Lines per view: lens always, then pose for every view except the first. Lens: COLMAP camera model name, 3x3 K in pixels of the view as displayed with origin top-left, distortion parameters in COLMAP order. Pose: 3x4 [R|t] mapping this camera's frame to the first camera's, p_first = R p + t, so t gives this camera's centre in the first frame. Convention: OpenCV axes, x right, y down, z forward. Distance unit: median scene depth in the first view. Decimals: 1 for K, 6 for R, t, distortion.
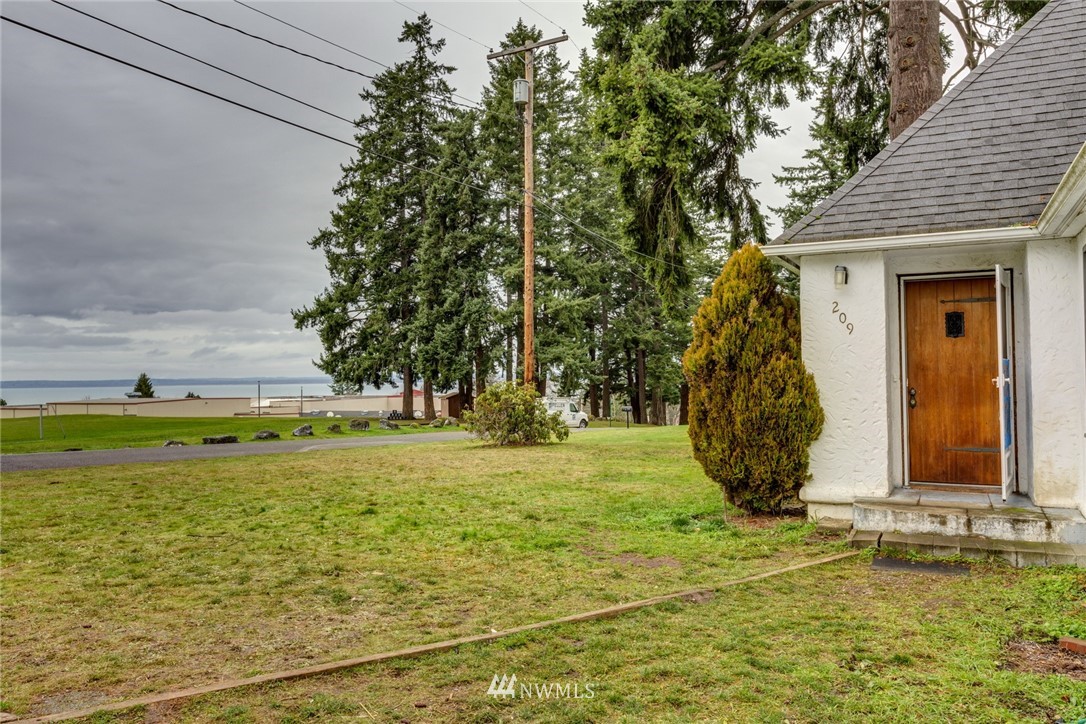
lens RADIAL K [[832.8, 0, 546.2], [0, 832.8, 366.2], [0, 0, 1]] dist [-0.016976, 0.001291]
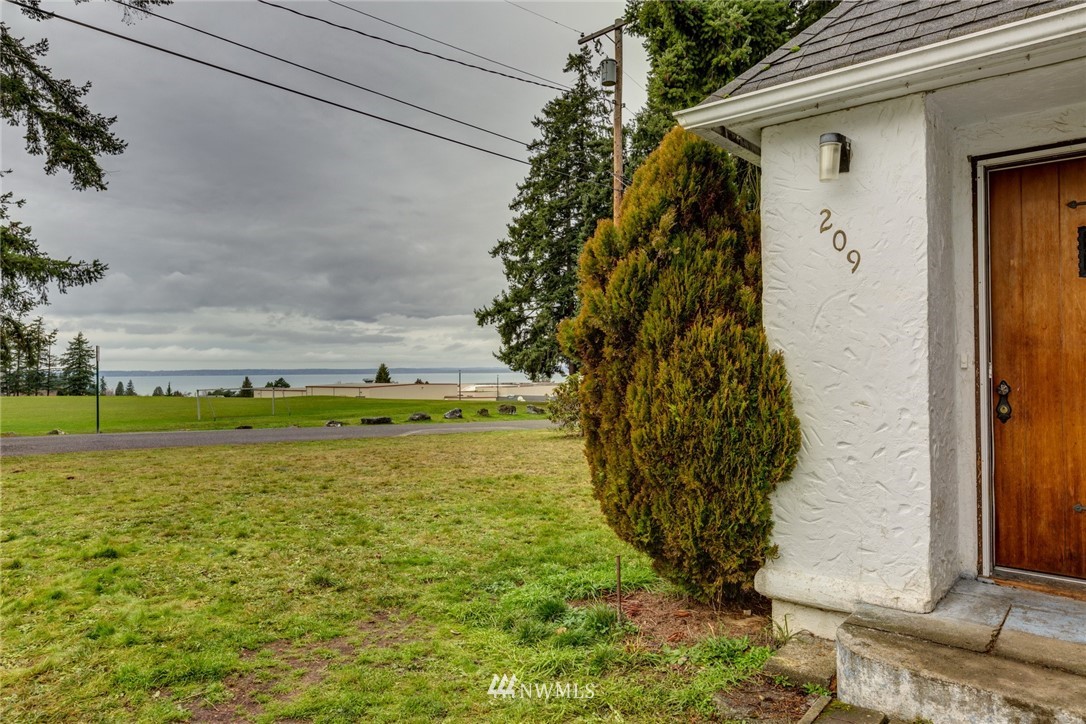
lens RADIAL K [[706.9, 0, 542.2], [0, 706.9, 365.0], [0, 0, 1]] dist [-0.018654, 0.005891]
pose [[0.970648, 0.004235, -0.240469, 0.064857], [-0.002096, 0.999956, 0.009149, 0.003073], [0.240497, -0.008376, 0.970614, 0.123782]]
